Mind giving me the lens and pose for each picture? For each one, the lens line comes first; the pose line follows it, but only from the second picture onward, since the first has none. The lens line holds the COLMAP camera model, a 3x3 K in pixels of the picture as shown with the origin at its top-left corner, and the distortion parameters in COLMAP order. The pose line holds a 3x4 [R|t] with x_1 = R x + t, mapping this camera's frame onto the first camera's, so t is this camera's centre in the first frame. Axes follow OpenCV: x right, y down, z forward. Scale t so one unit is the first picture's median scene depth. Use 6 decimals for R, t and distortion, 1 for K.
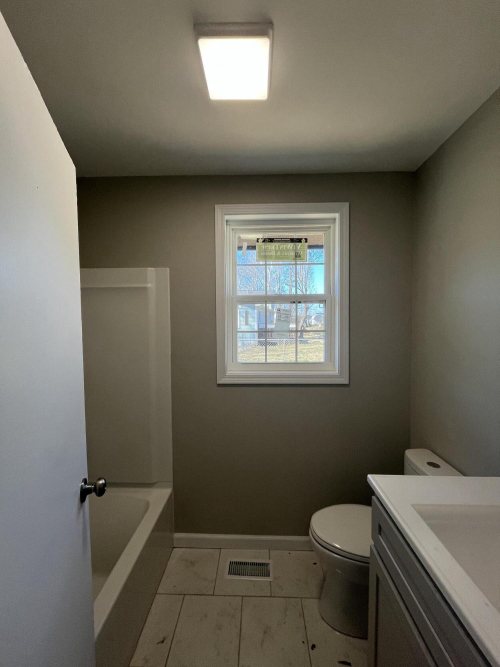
lens RADIAL K [[270.4, 0, 250.0], [0, 270.4, 333.5], [0, 0, 1]] dist [-0.000270, -0.000867]
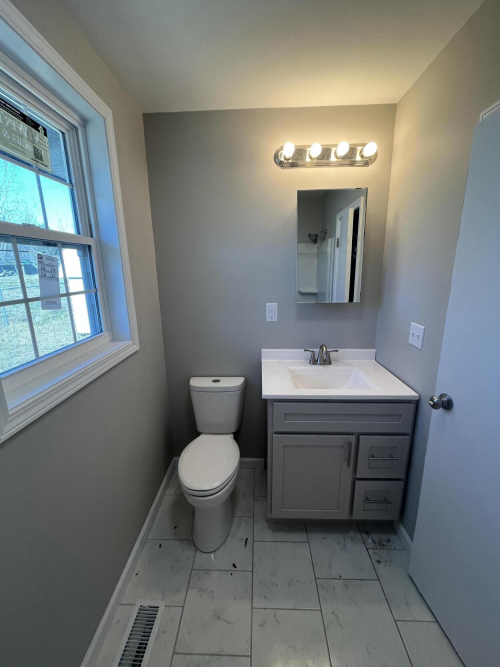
lens RADIAL K [[270.4, 0, 250.0], [0, 270.4, 333.5], [0, 0, 1]] dist [-0.000270, -0.000867]
pose [[-0.001169, -0.232294, 0.972645, -0.441403], [0.051202, 0.971356, 0.232048, -0.043412], [-0.998688, 0.050072, 0.010758, 0.587091]]
